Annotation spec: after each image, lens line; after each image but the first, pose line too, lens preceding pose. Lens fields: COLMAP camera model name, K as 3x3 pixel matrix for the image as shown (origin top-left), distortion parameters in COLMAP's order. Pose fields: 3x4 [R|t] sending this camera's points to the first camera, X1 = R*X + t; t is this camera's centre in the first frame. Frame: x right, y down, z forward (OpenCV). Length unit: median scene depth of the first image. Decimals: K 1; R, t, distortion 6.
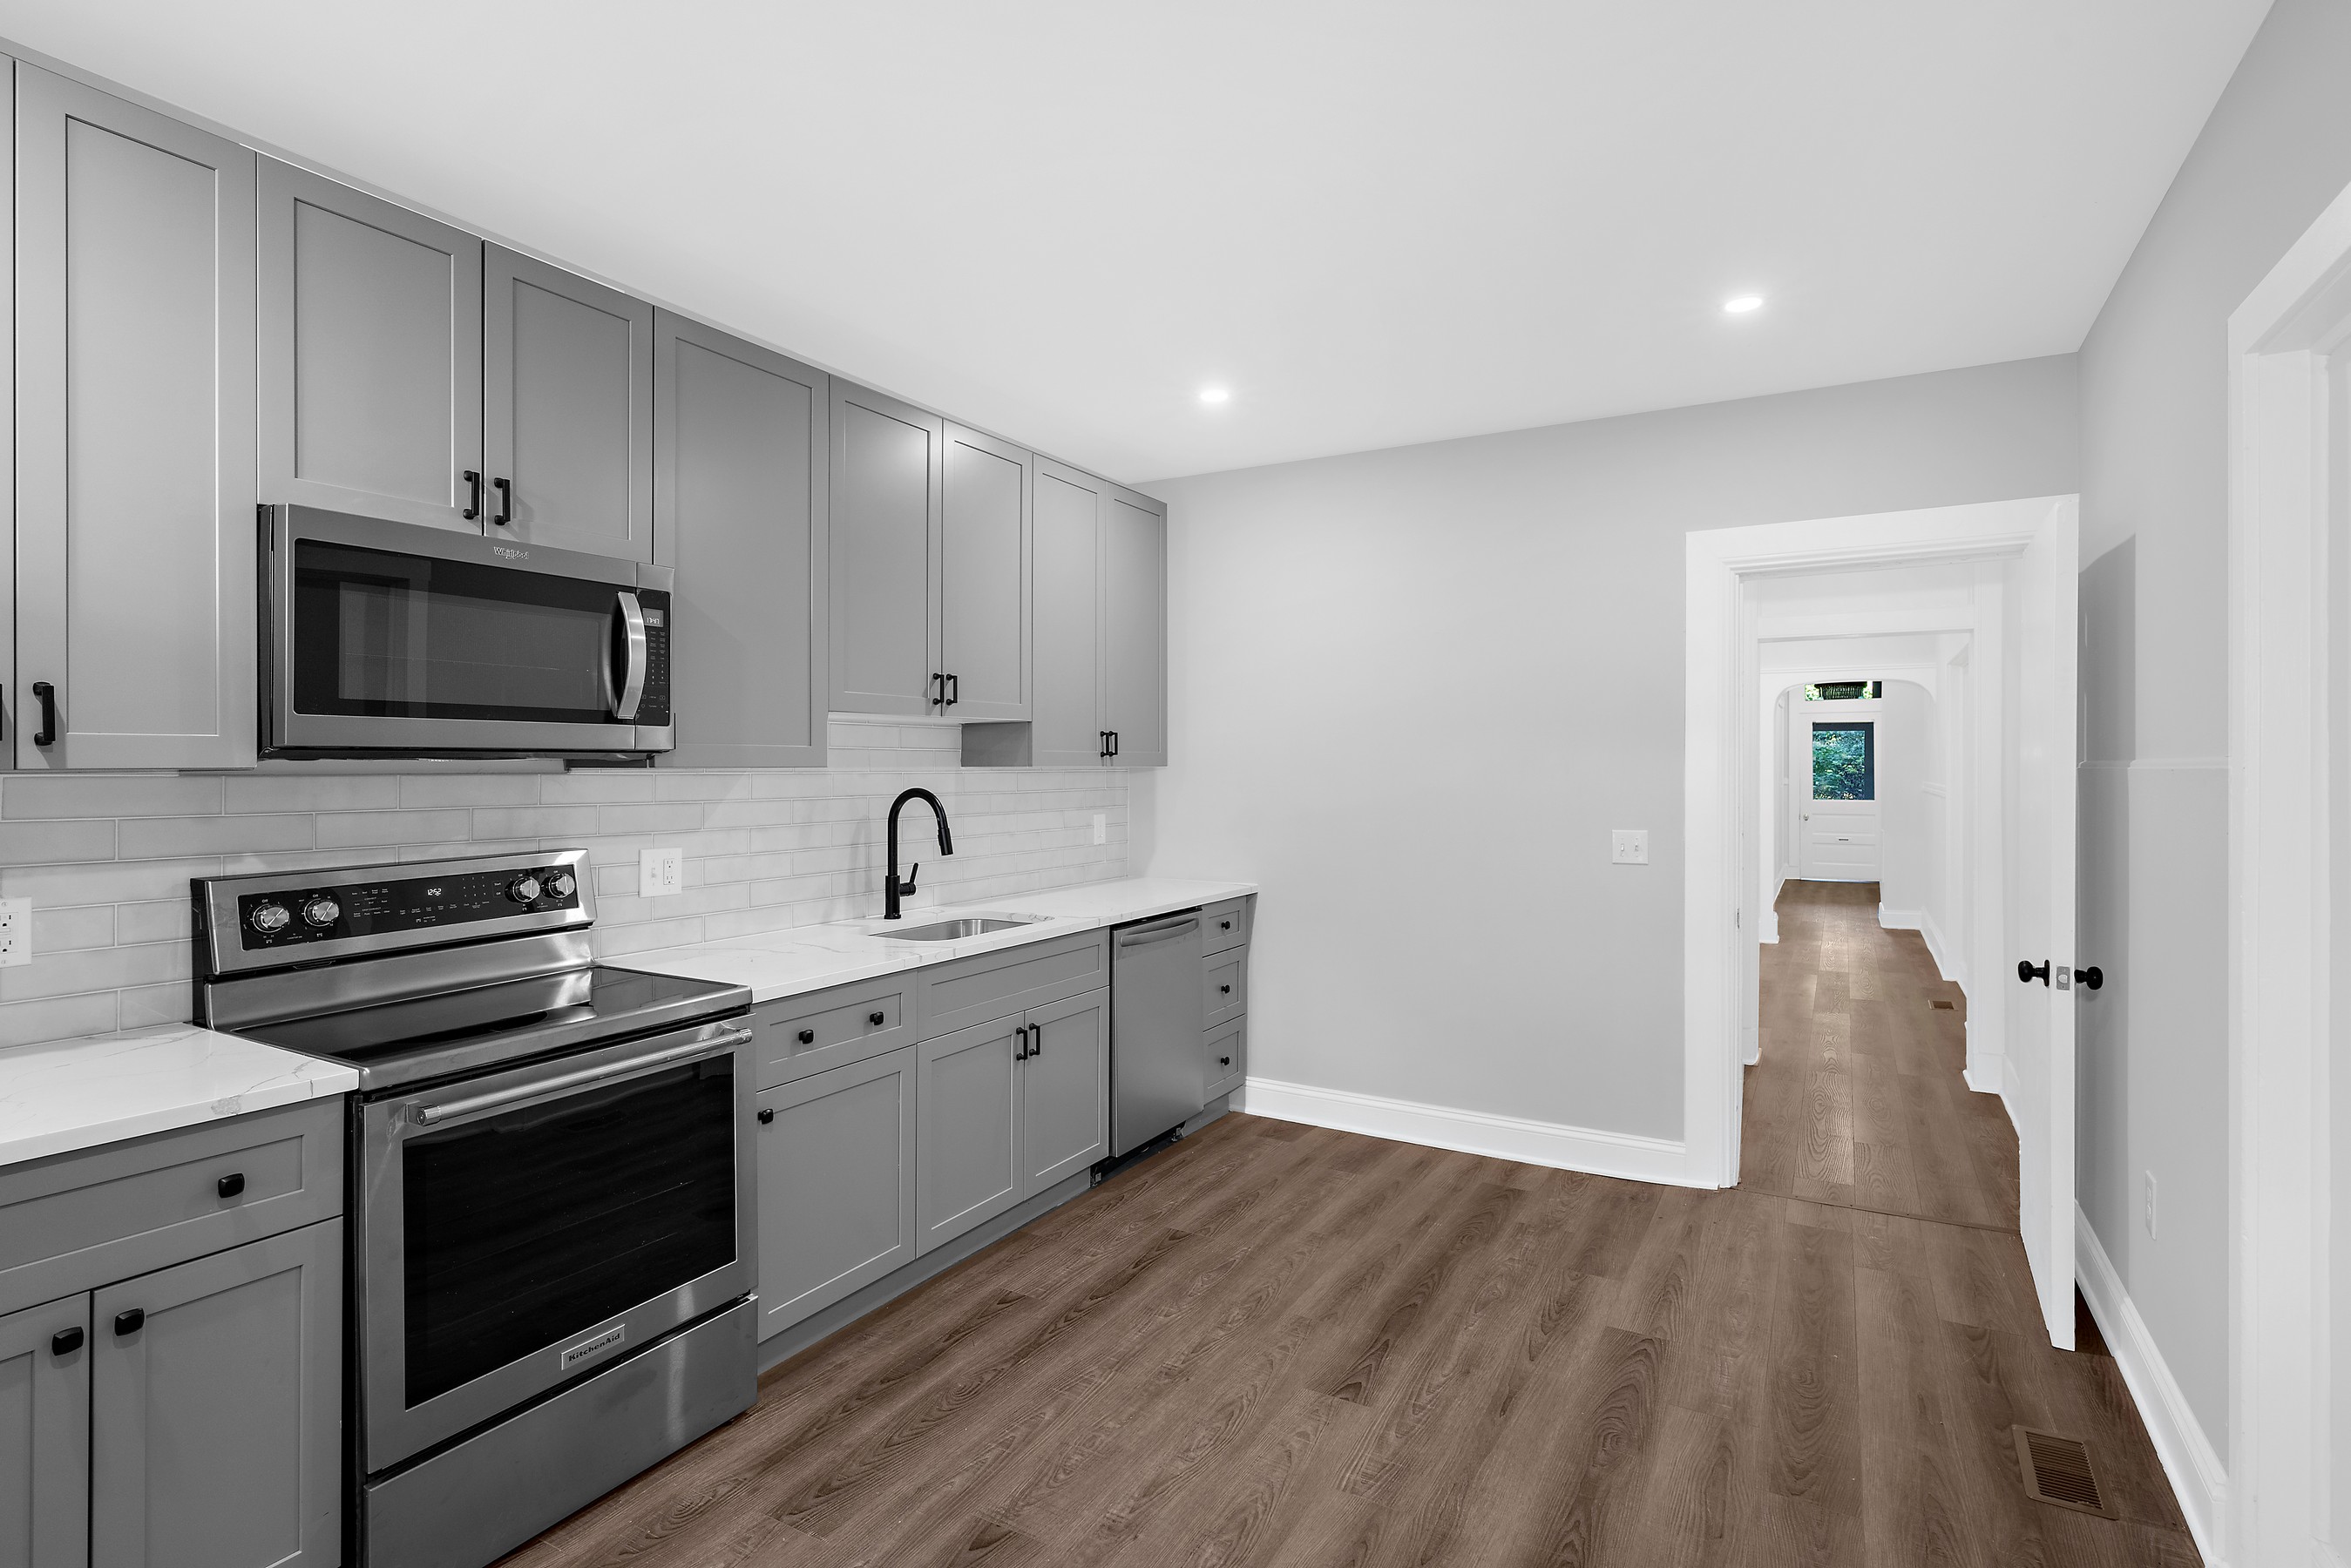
lens RADIAL K [[1158.9, 0, 1171.2], [0, 1158.9, 764.7], [0, 0, 1]] dist [-0.003916, 0.001005]
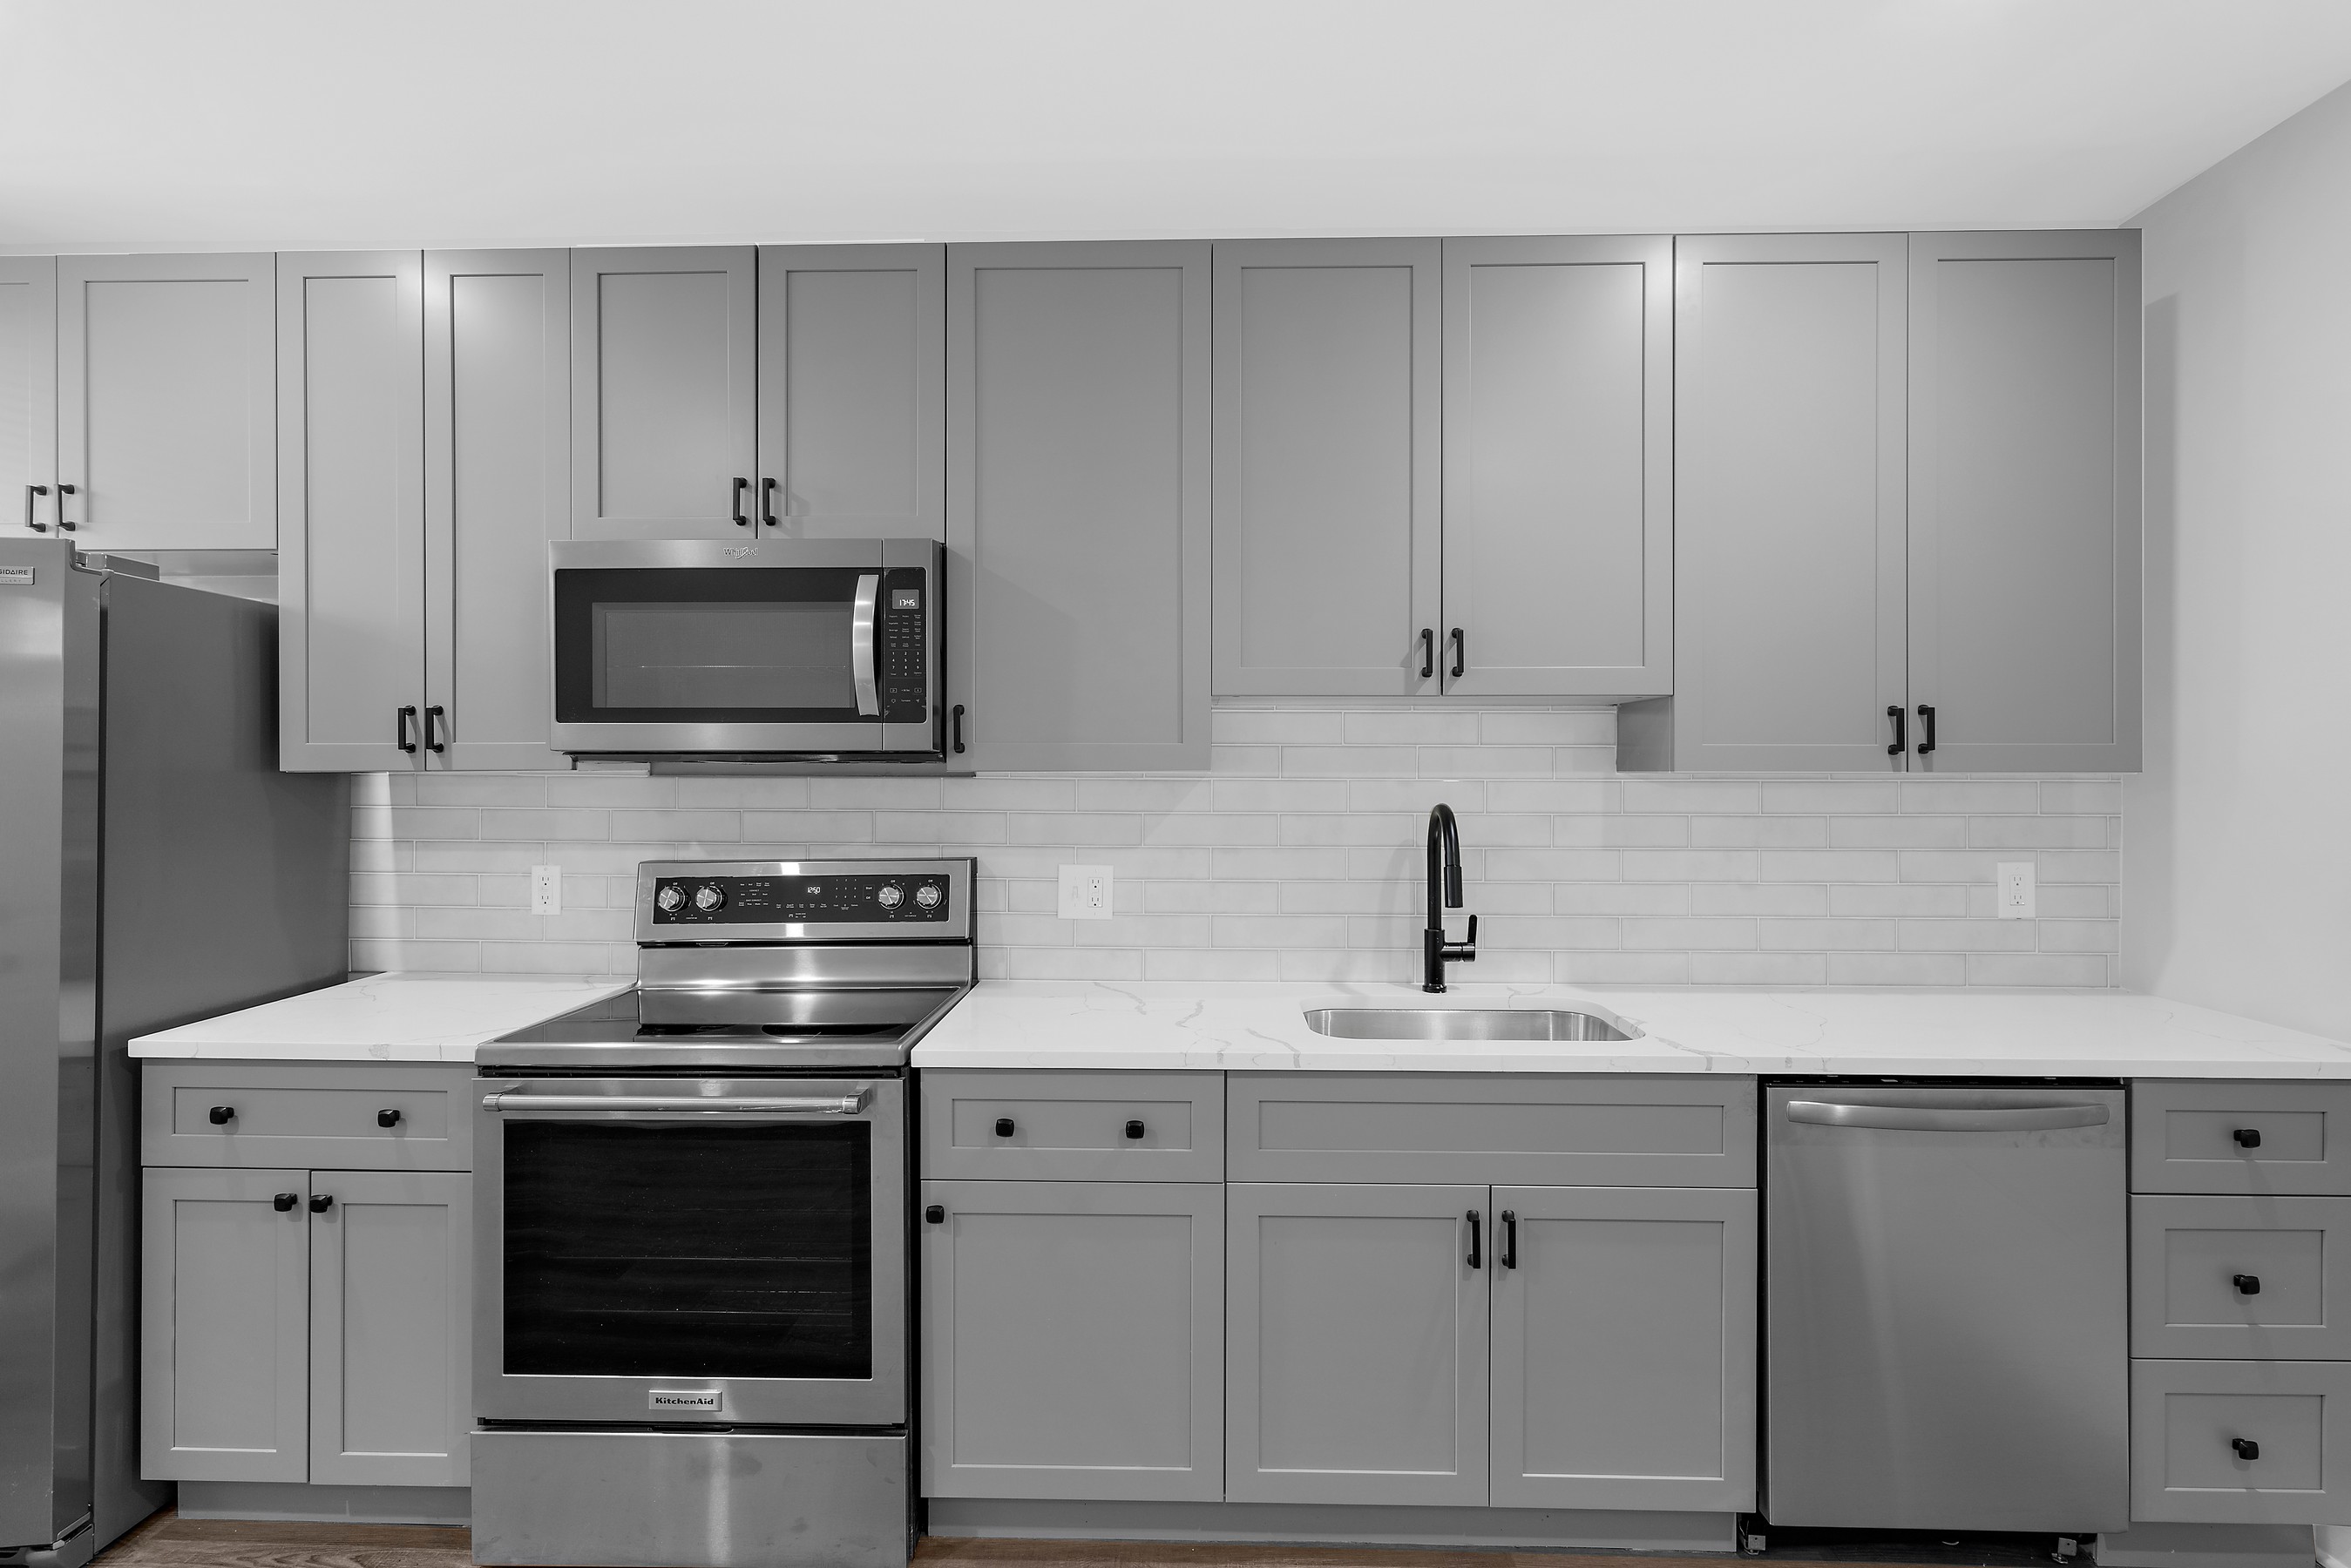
lens RADIAL K [[1158.9, 0, 1171.2], [0, 1158.9, 764.7], [0, 0, 1]] dist [-0.003916, 0.001005]
pose [[0.473244, -0.002012, -0.880929, 0.370729], [-0.001321, 0.999995, -0.002994, 0.000104], [0.880930, 0.002581, 0.473239, 0.677091]]
